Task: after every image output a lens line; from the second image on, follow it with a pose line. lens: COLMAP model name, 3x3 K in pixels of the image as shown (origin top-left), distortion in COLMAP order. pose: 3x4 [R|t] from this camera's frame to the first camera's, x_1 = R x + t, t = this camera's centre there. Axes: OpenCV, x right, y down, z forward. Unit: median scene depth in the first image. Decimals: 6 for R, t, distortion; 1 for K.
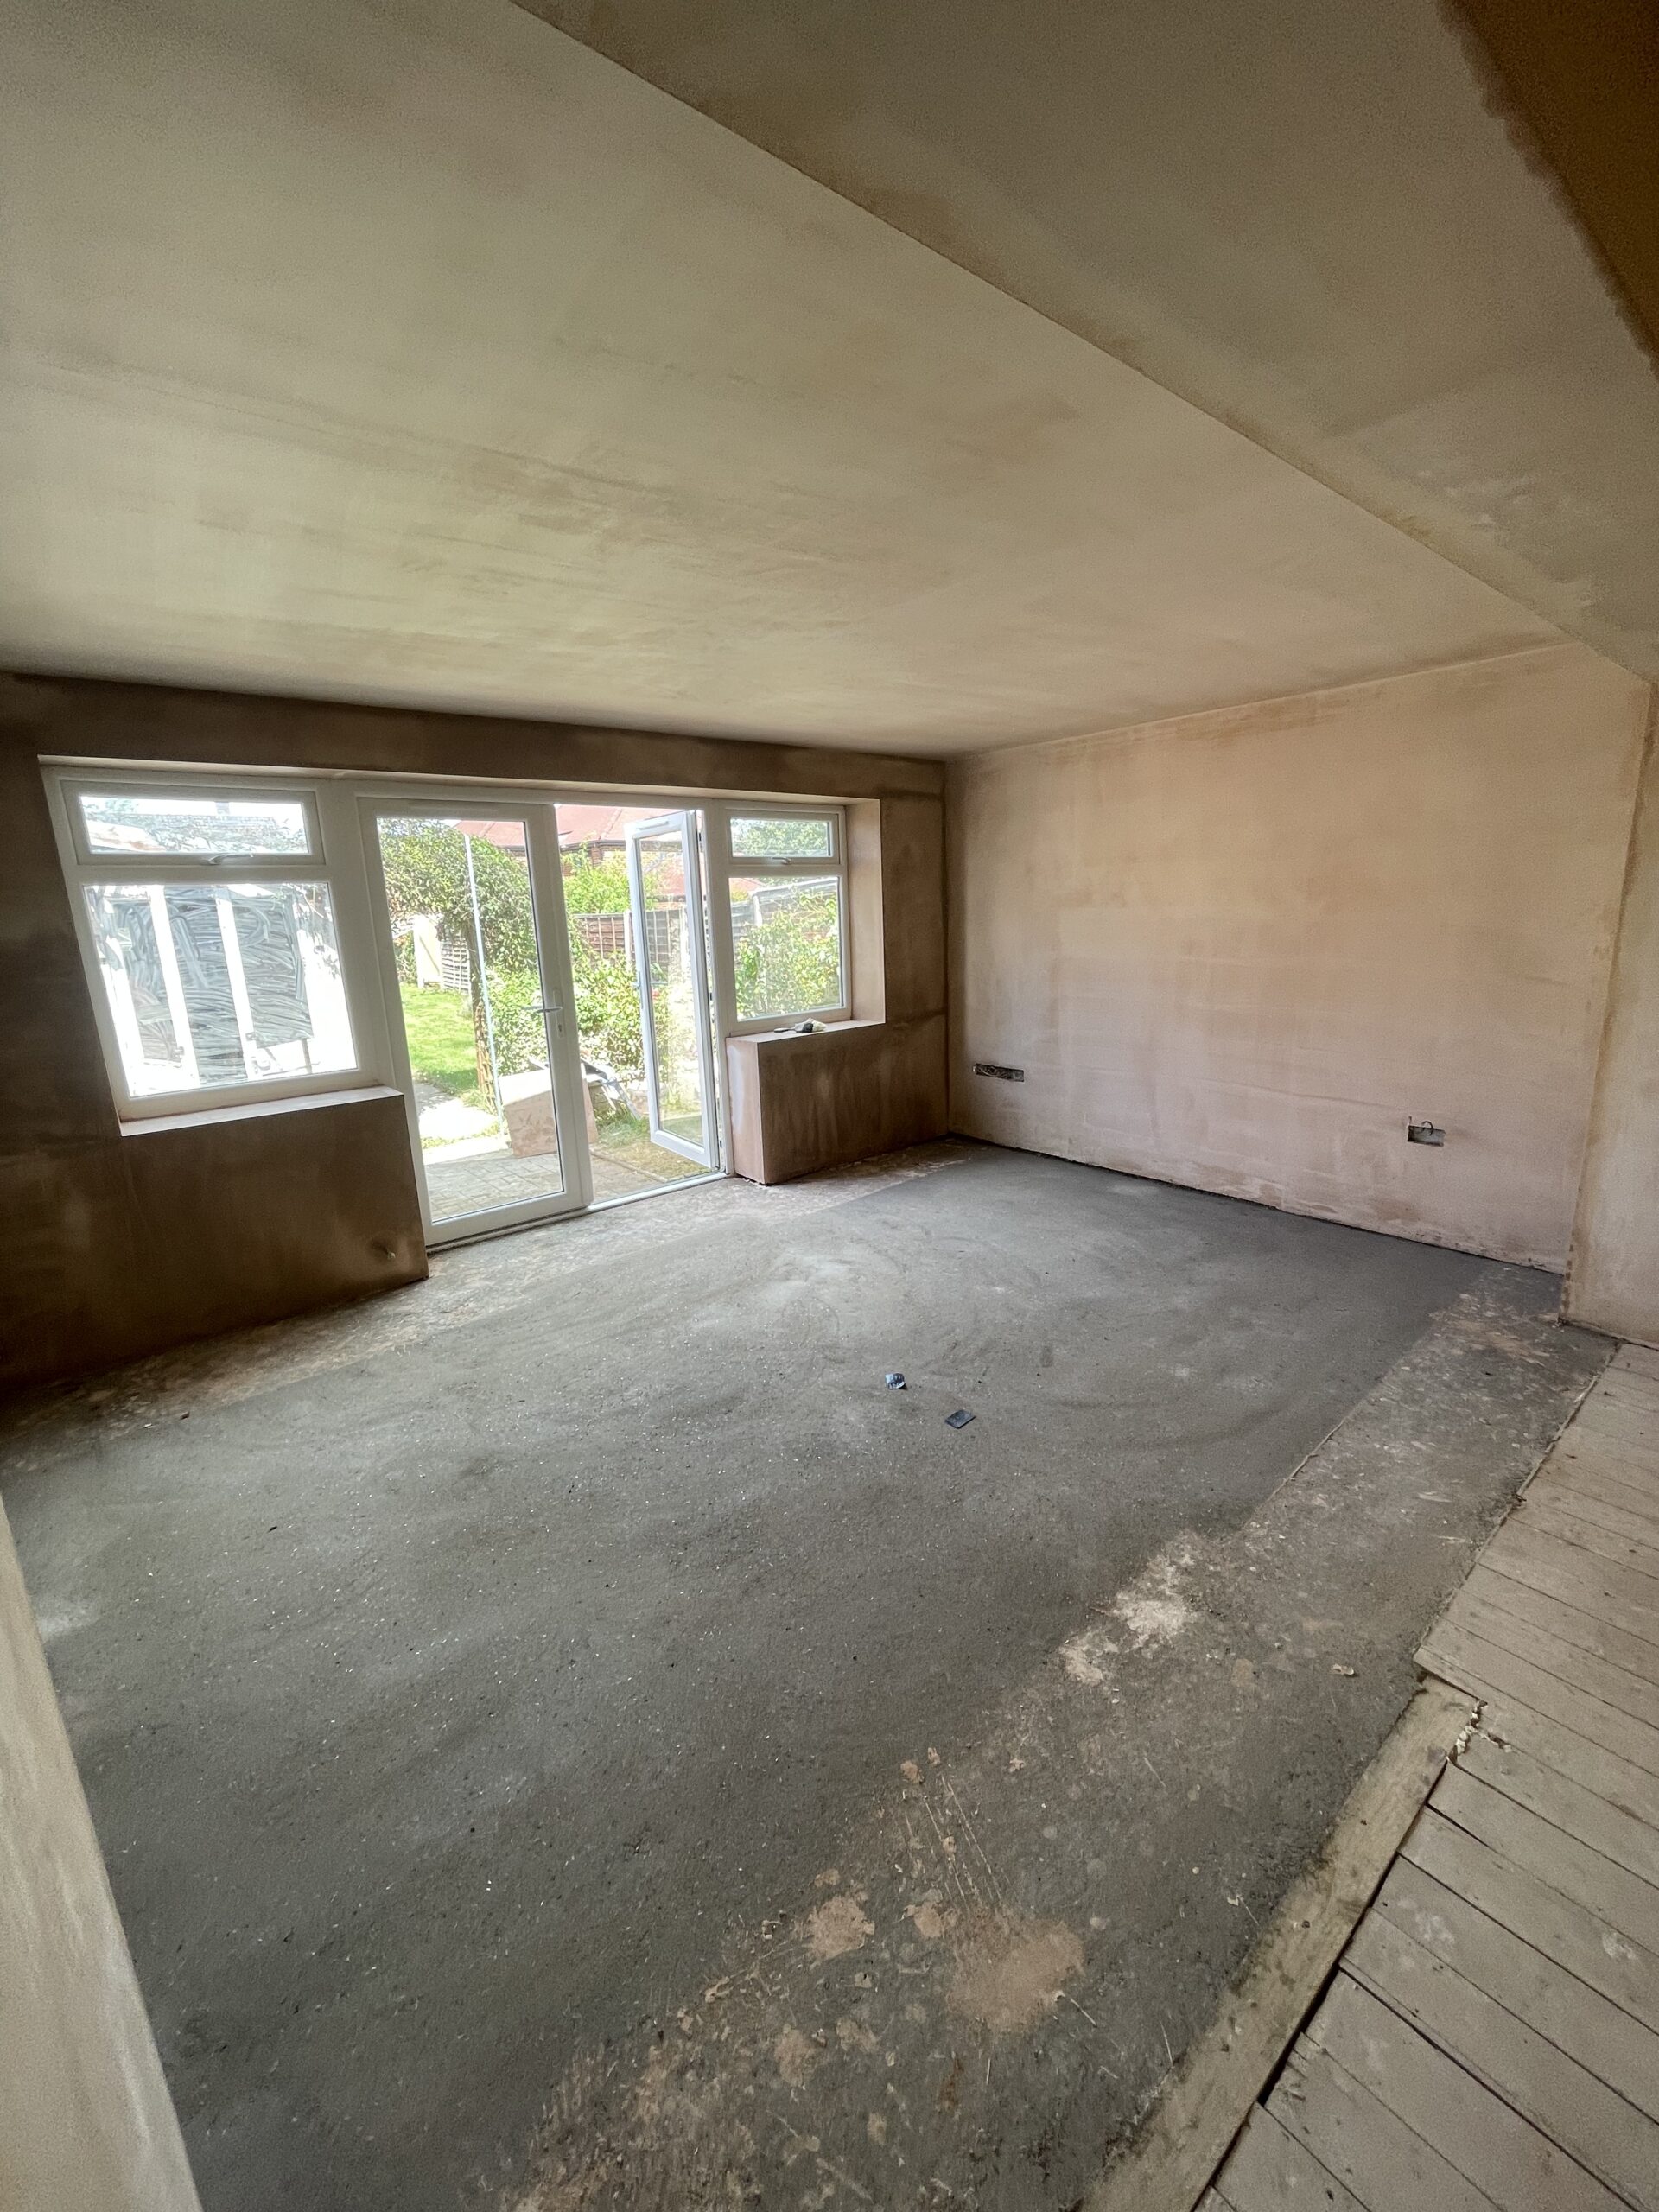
lens RADIAL K [[889.5, 0, 832.9], [0, 889.5, 1096.8], [0, 0, 1]] dist [-0.005580, 0.001058]
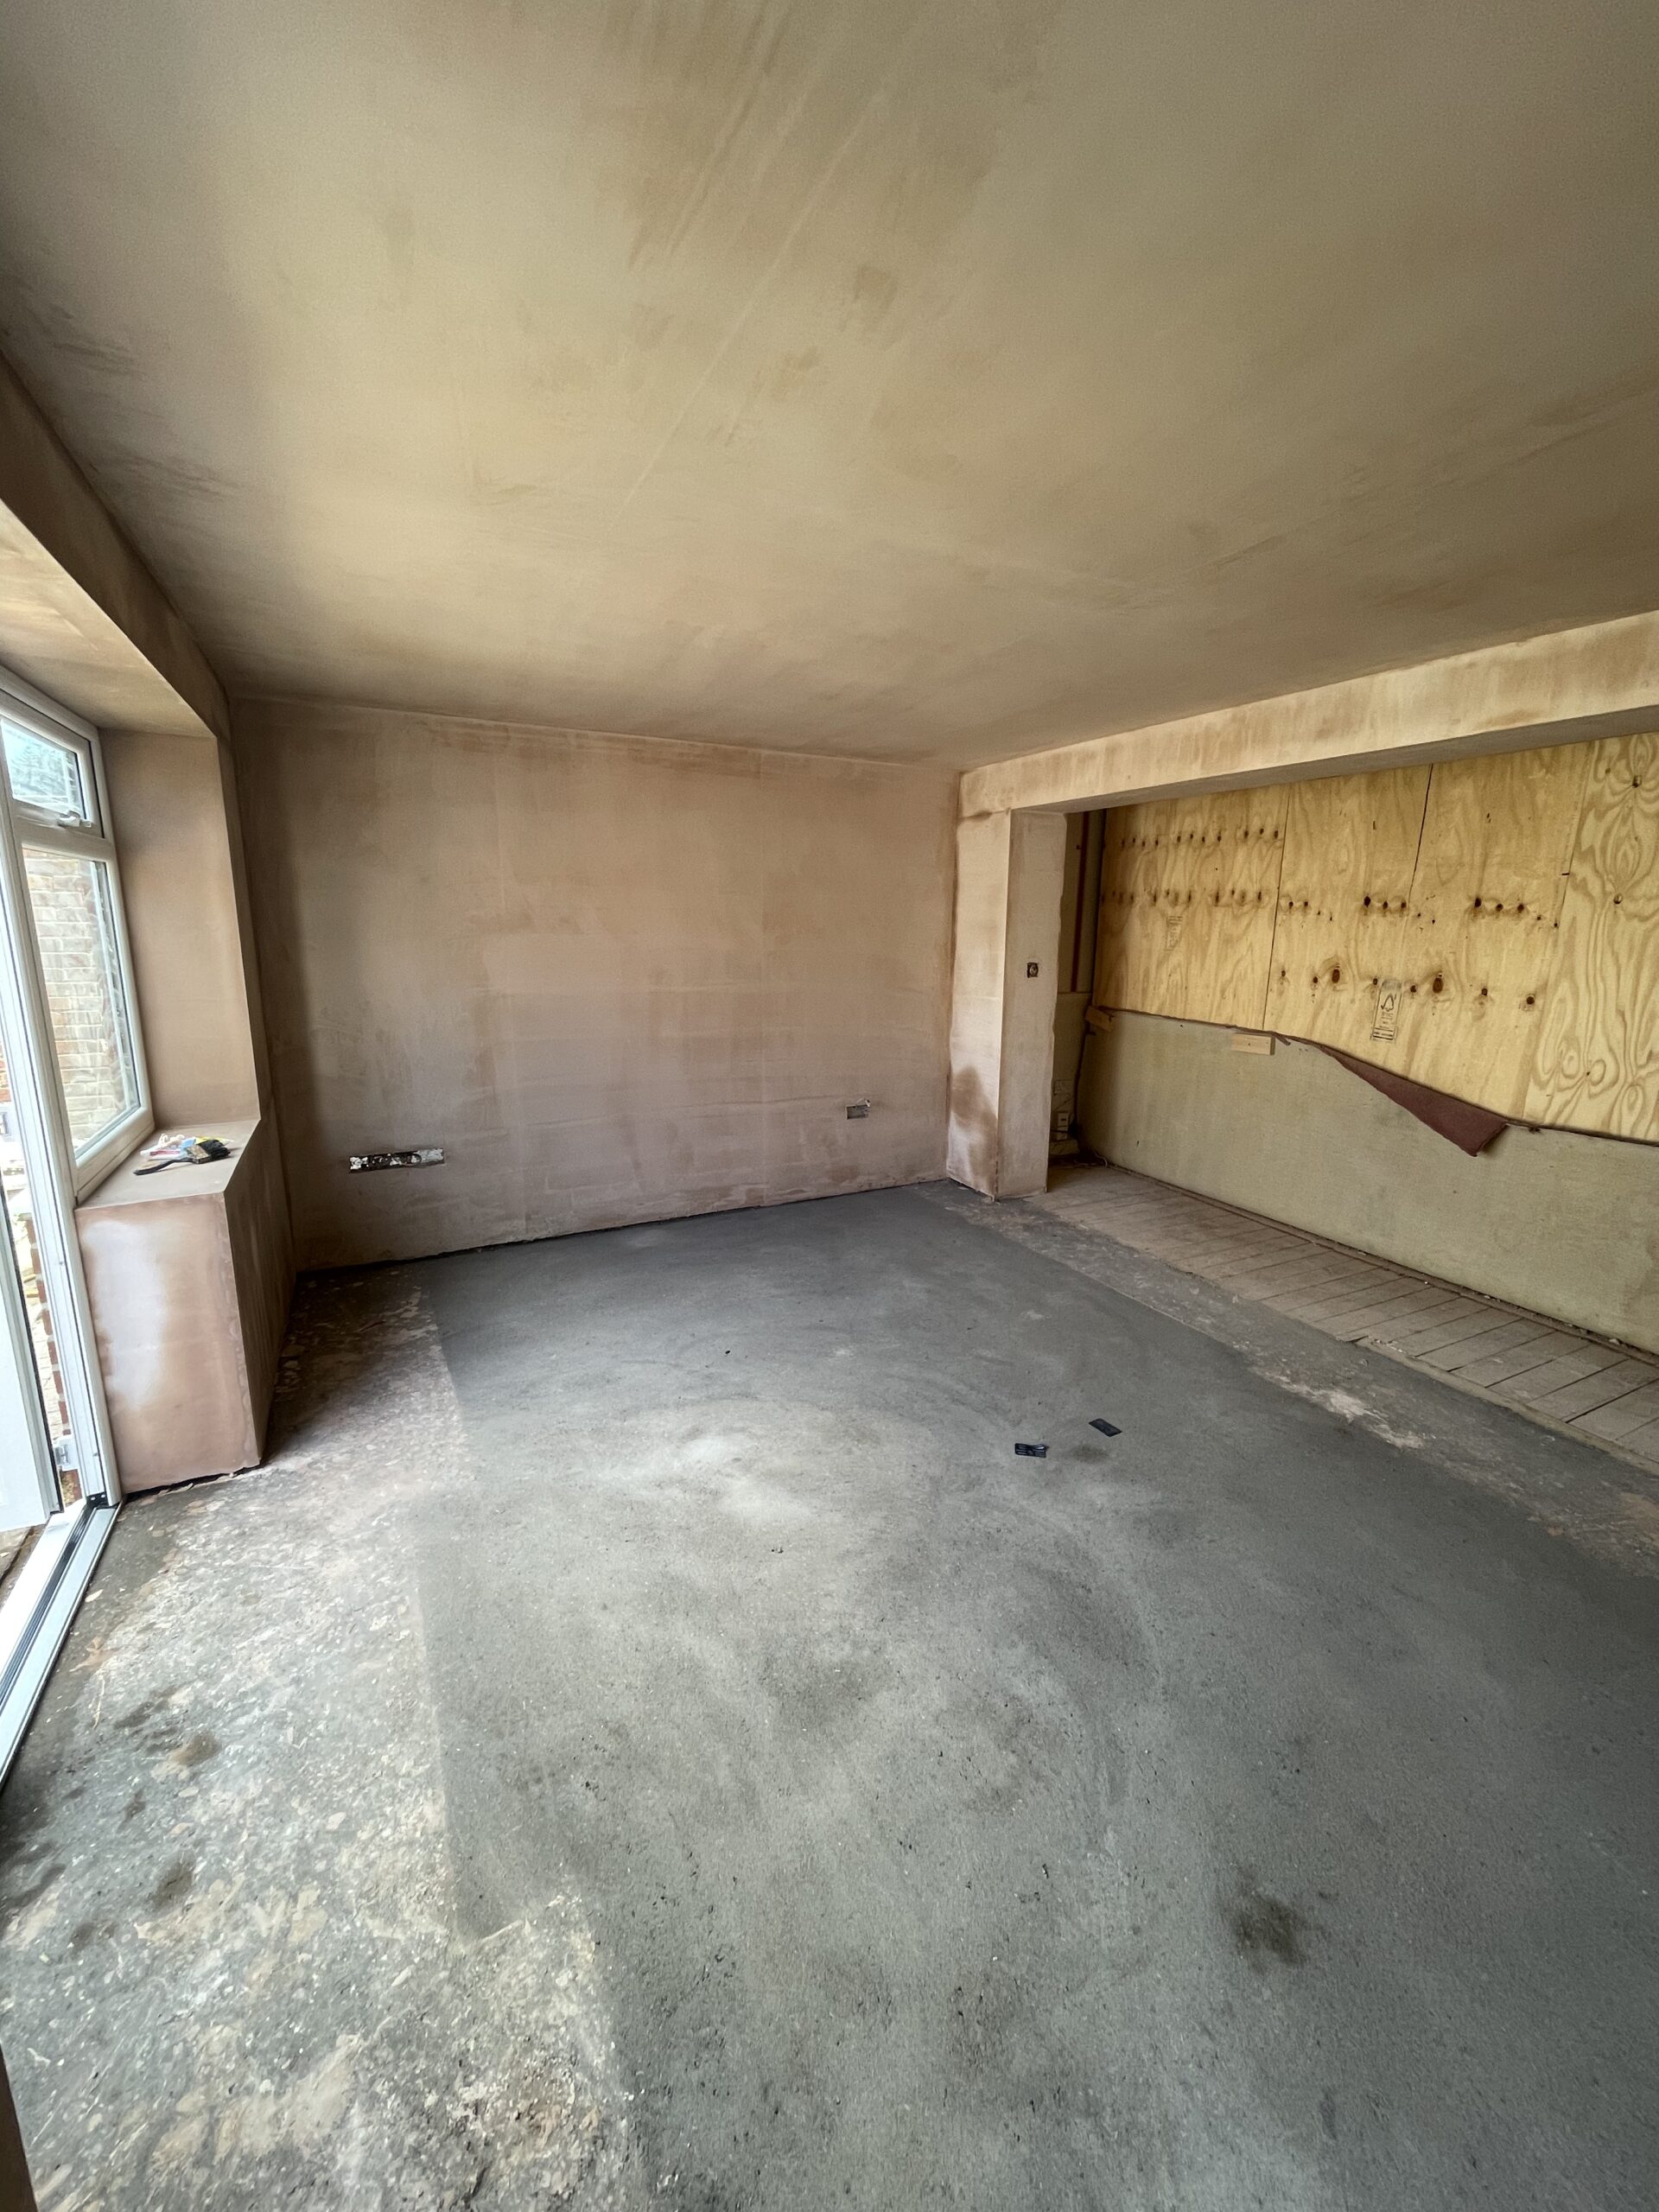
lens RADIAL K [[889.5, 0, 835.8], [0, 889.5, 1106.4], [0, 0, 1]] dist [-0.005580, 0.001058]
pose [[0.216219, -0.167240, 0.961915, -0.582341], [0.190911, 0.973444, 0.126331, -0.130348], [-0.957498, 0.156325, 0.242405, 0.671986]]
